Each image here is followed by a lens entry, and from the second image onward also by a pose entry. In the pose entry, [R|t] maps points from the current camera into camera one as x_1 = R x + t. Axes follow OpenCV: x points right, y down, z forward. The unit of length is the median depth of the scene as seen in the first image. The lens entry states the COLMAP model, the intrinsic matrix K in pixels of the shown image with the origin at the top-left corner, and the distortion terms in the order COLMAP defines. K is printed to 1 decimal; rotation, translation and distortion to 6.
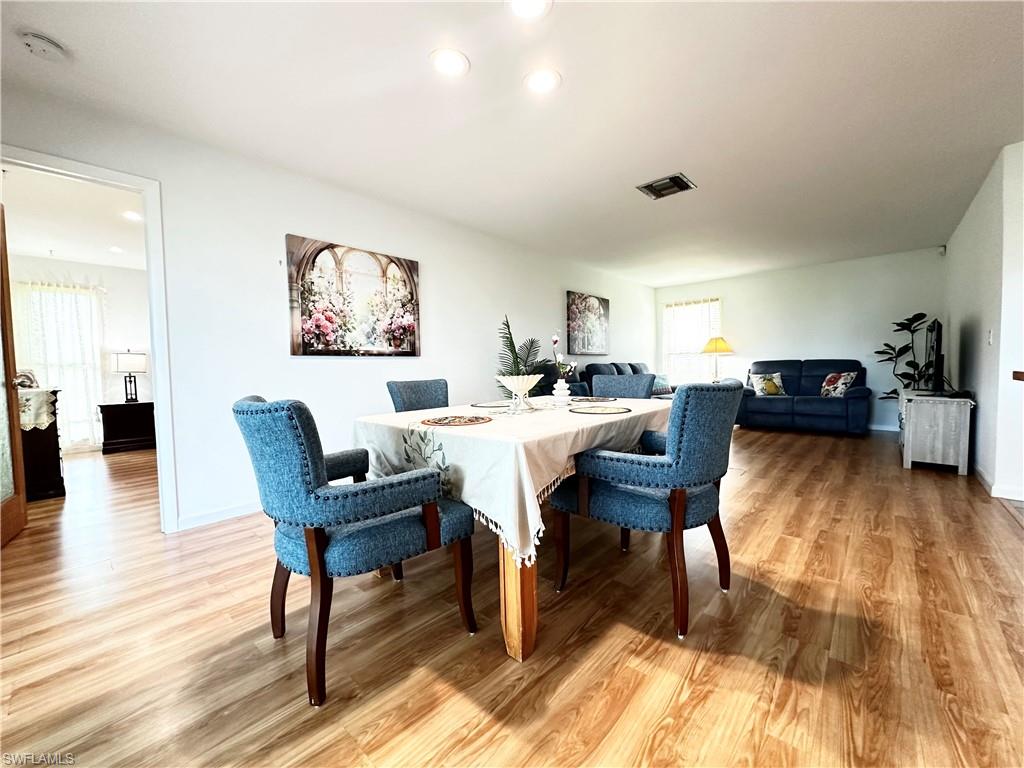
lens RADIAL K [[409.0, 0, 512.0], [0, 409.0, 384.0], [0, 0, 1]] dist [-0.001616, 0.000381]
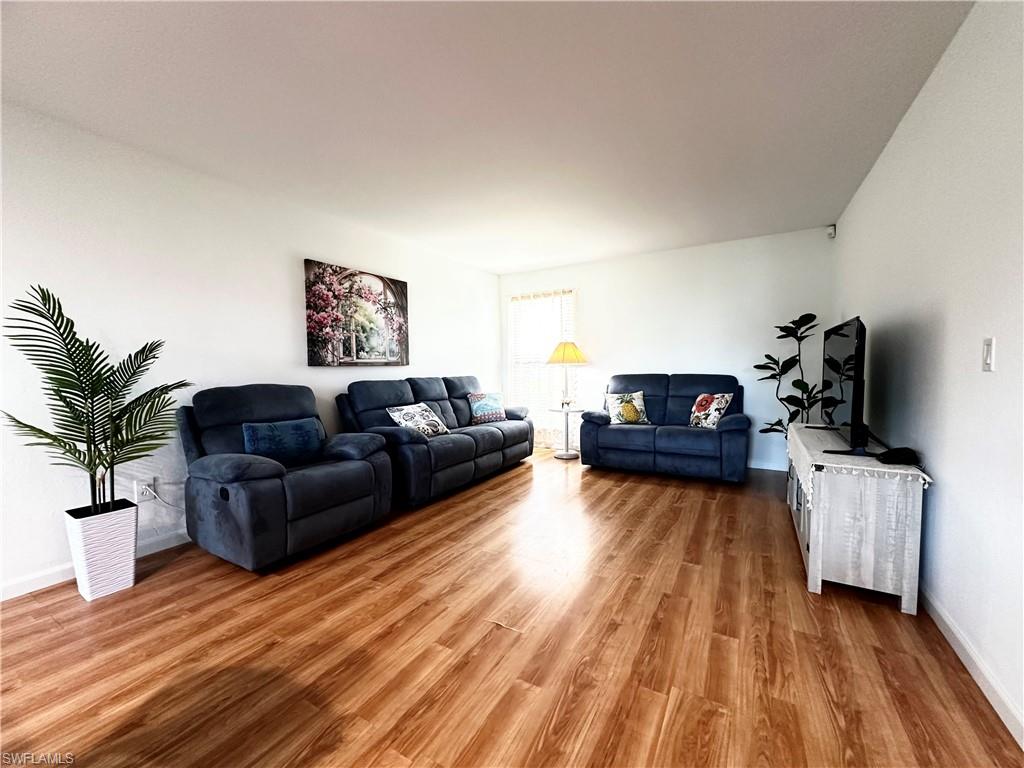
lens RADIAL K [[409.0, 0, 512.0], [0, 409.0, 384.0], [0, 0, 1]] dist [-0.001616, 0.000381]
pose [[0.979277, -0.003146, 0.202502, 0.306573], [0.003995, 0.999985, -0.003787, -0.043627], [-0.202487, 0.004517, 0.979275, 0.360607]]
